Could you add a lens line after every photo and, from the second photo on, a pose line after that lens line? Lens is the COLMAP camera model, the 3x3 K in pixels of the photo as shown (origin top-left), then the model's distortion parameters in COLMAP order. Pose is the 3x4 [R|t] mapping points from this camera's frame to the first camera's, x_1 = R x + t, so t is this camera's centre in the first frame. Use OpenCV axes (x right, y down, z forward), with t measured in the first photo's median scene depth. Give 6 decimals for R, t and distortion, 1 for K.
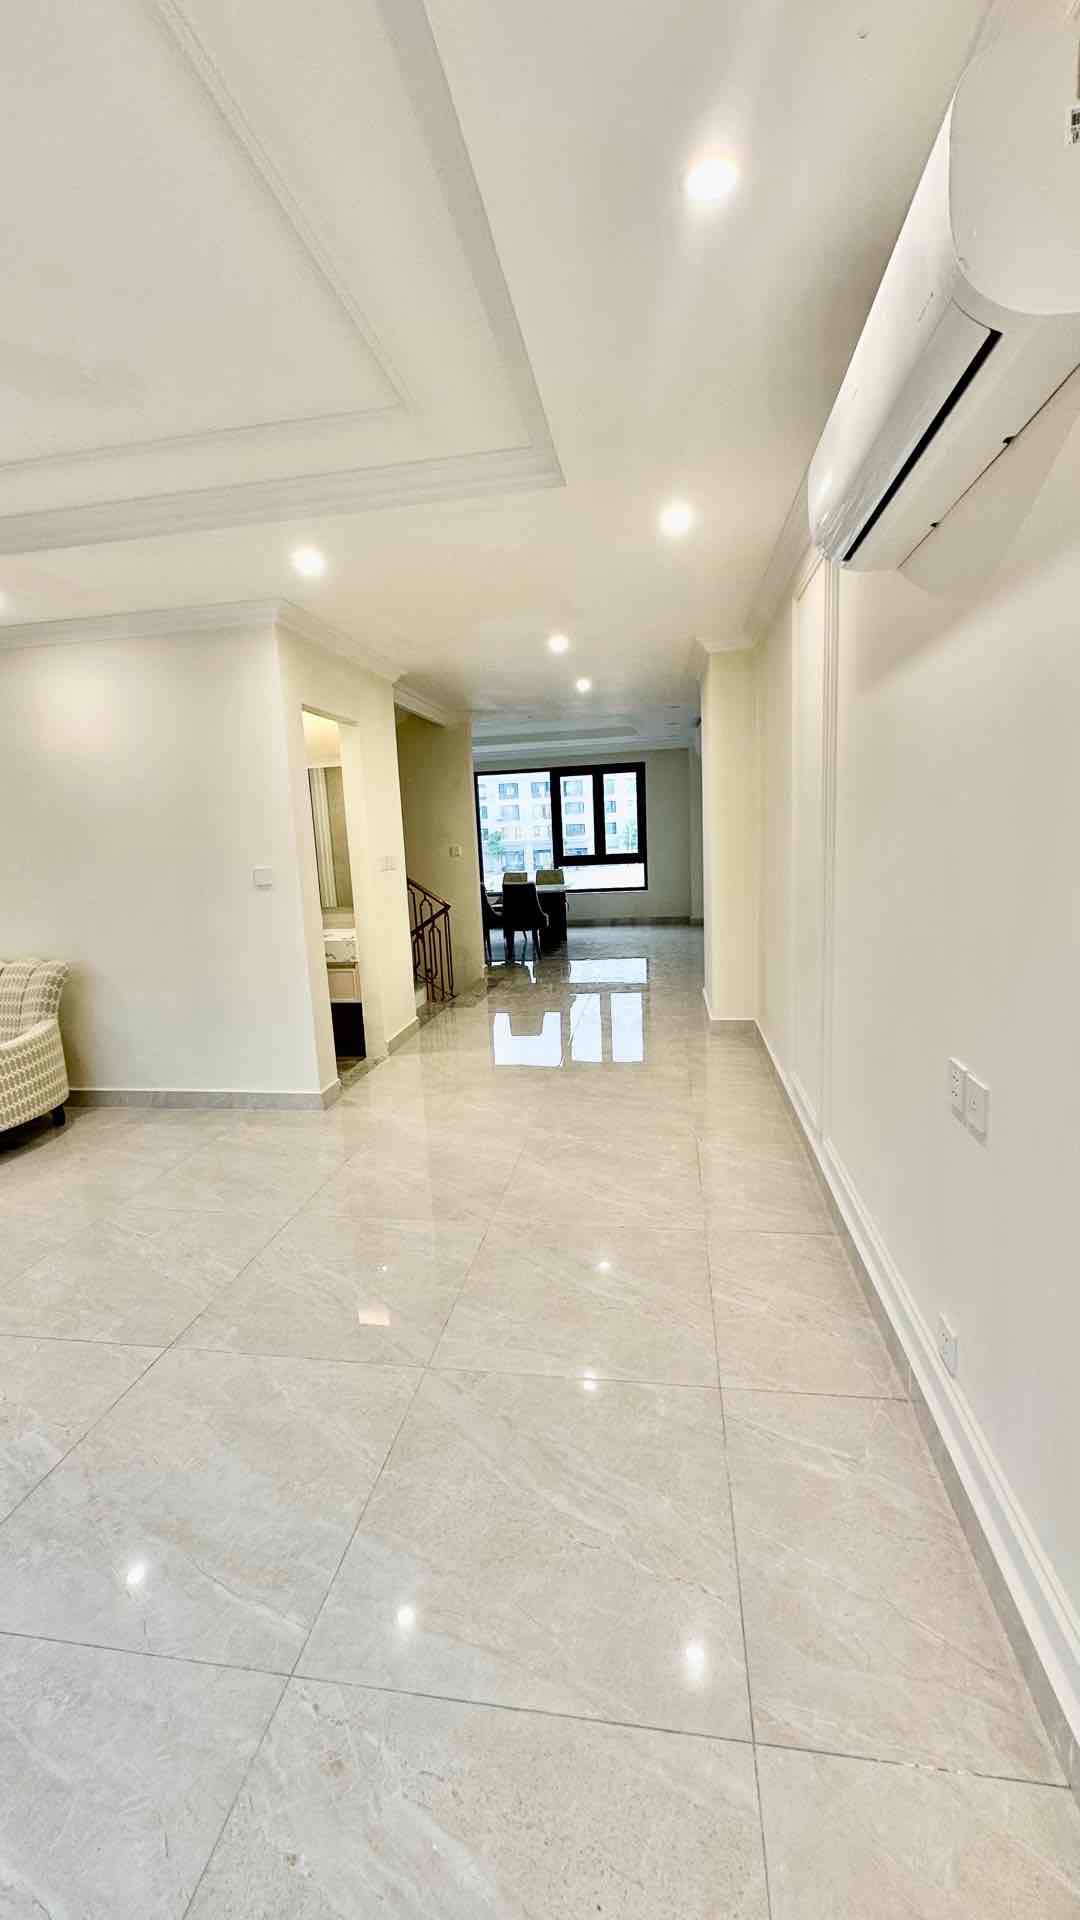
lens RADIAL K [[765.6, 0, 540.0], [0, 765.6, 960.0], [0, 0, 1]] dist [-0.005255, 0.001488]
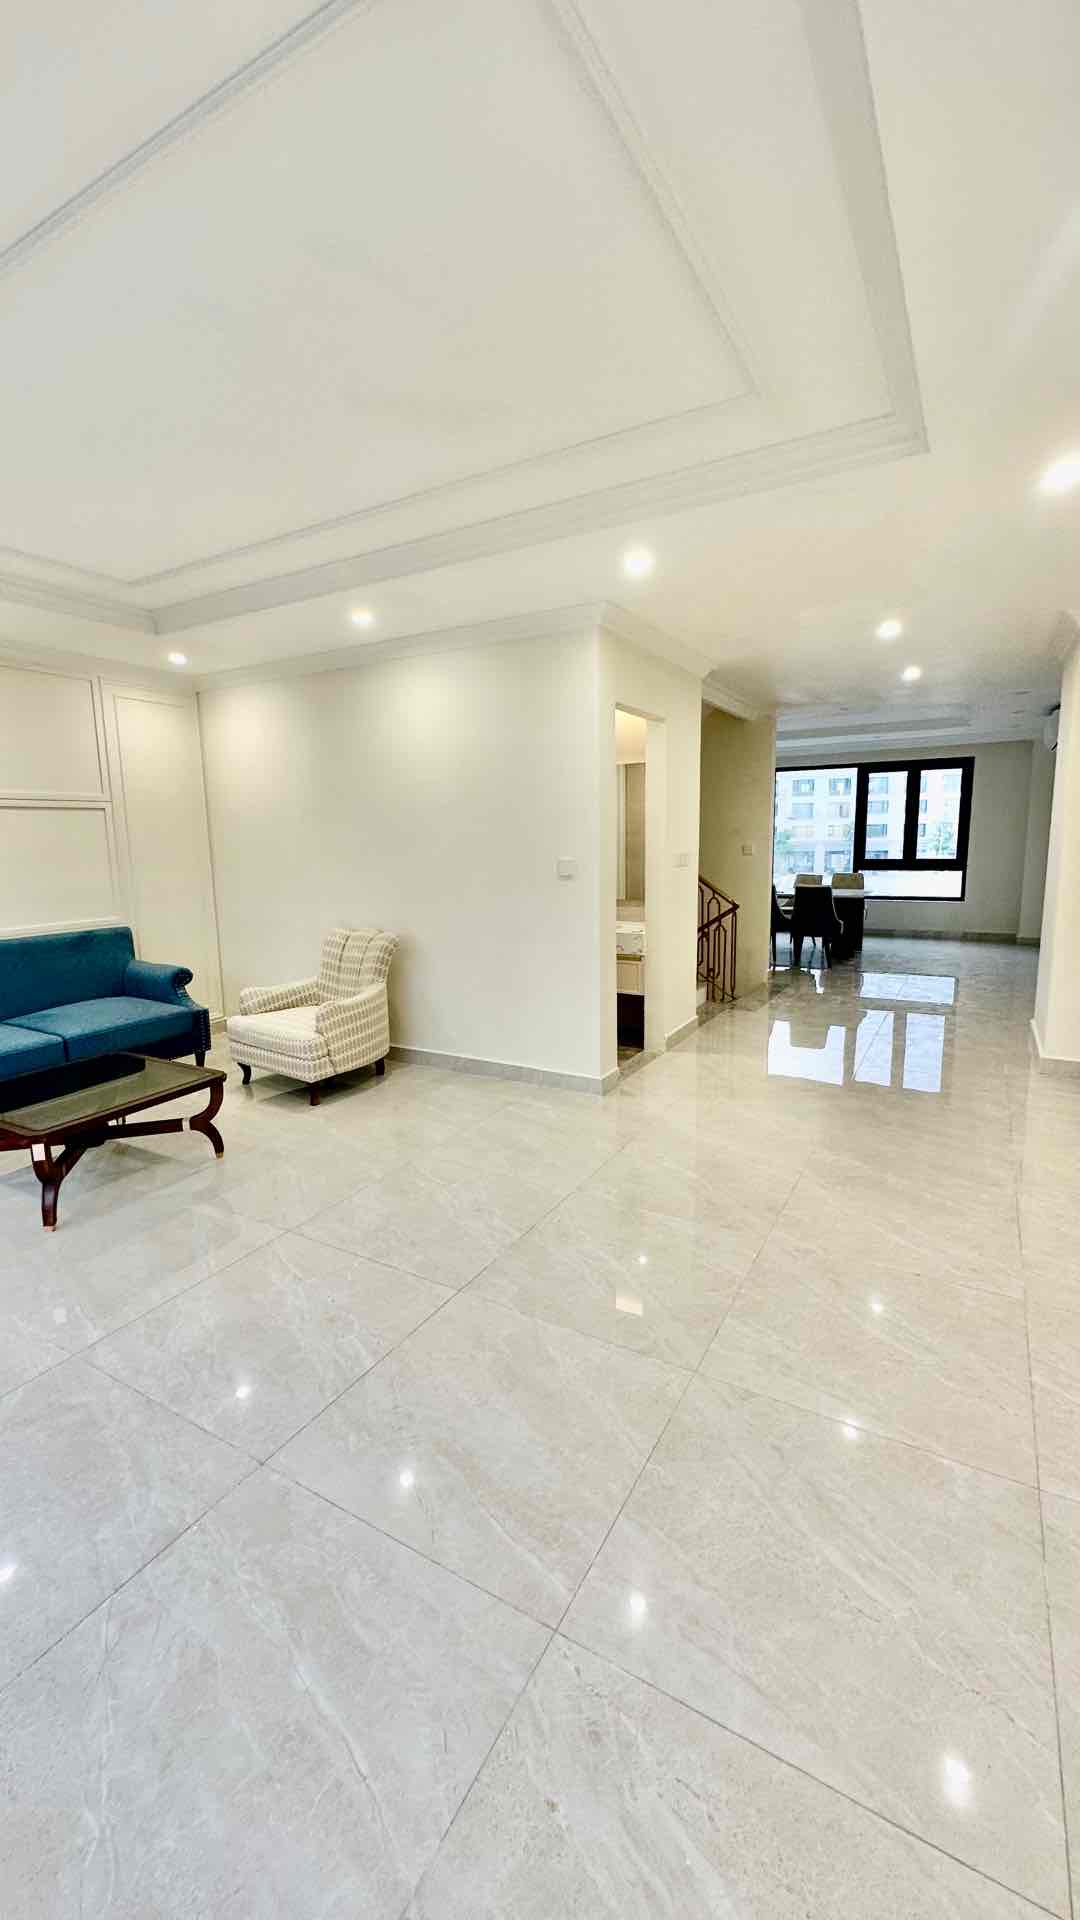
lens RADIAL K [[765.6, 0, 540.0], [0, 765.6, 960.0], [0, 0, 1]] dist [-0.005255, 0.001488]
pose [[0.934635, 0.086559, -0.344913, -0.020604], [-0.084678, 0.996197, 0.020548, -0.000615], [0.345380, 0.010002, 0.938410, -0.000997]]
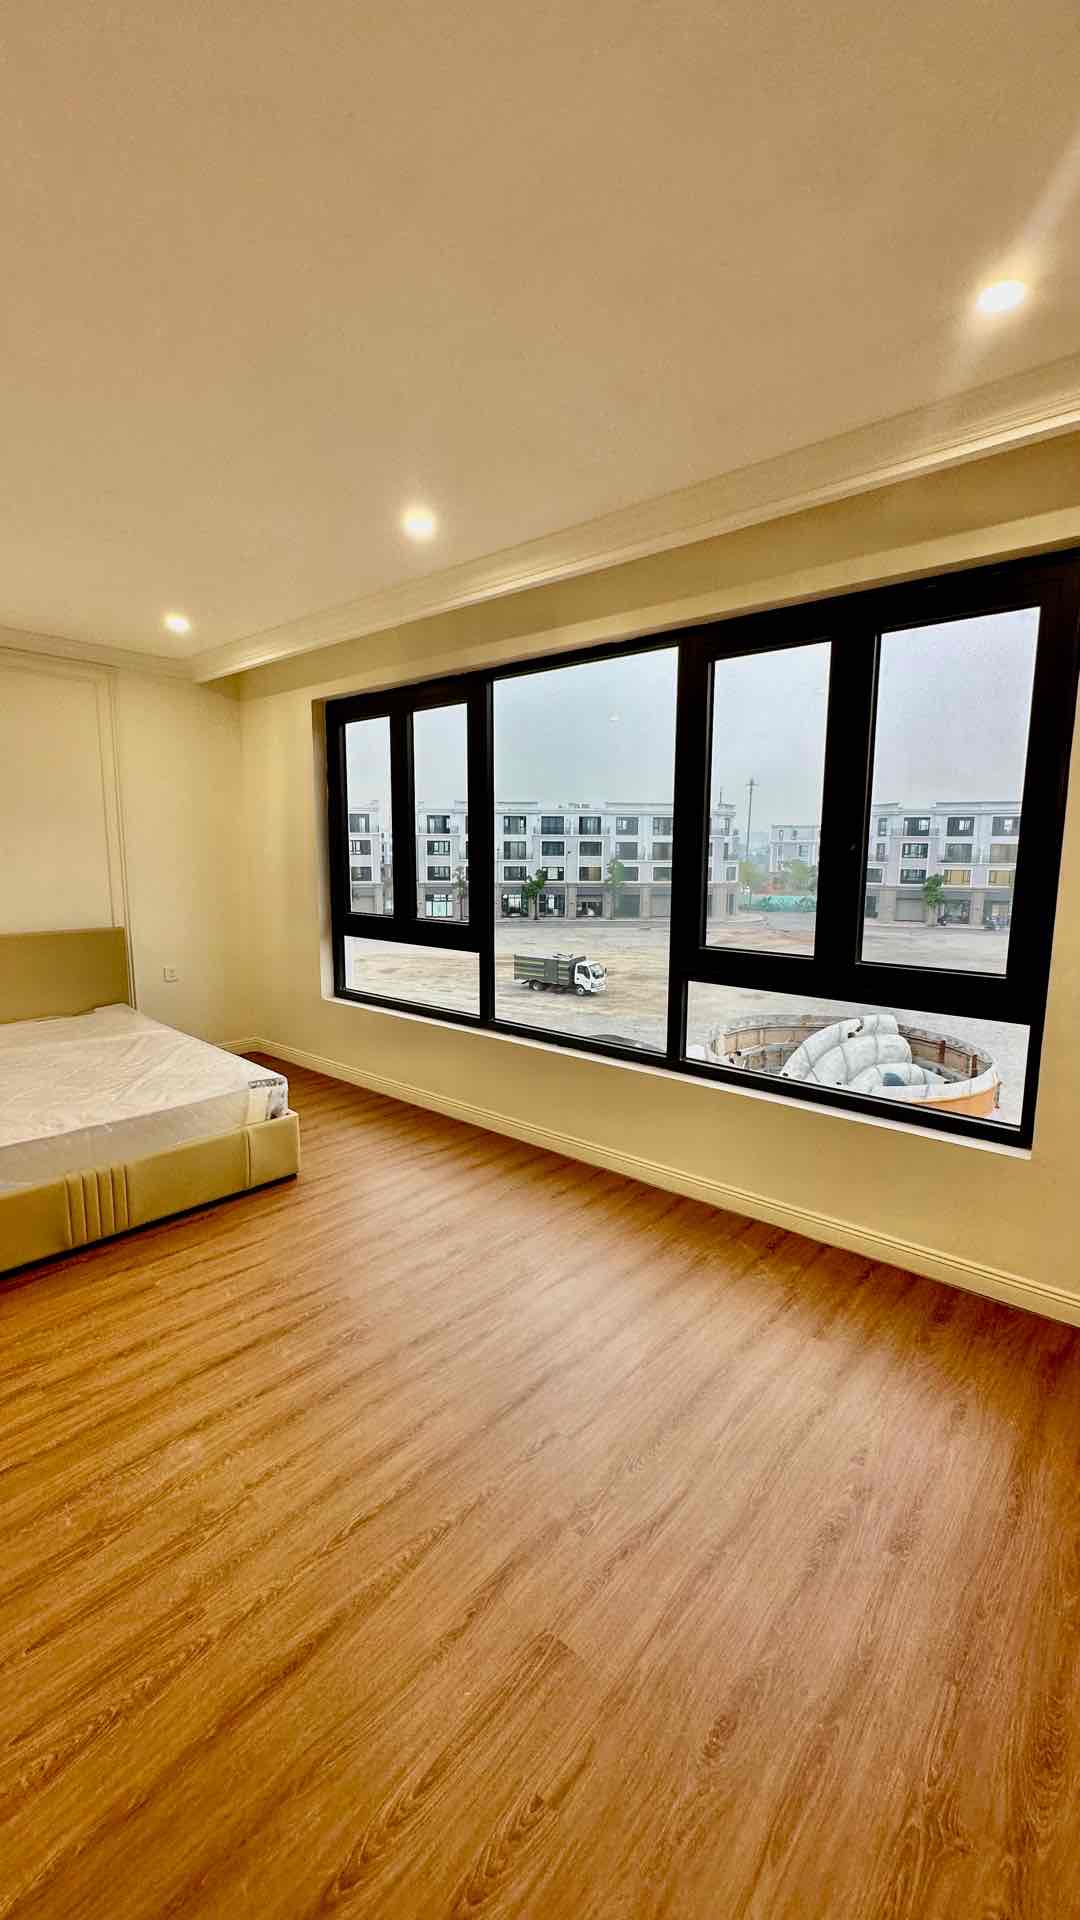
lens RADIAL K [[765.6, 0, 540.0], [0, 765.6, 960.0], [0, 0, 1]] dist [-0.005255, 0.001488]
pose [[0.851632, 0.127169, -0.508479, 0.360391], [-0.147244, 0.989100, 0.000757, -0.358356], [0.503033, 0.074226, 0.861074, 2.125963]]
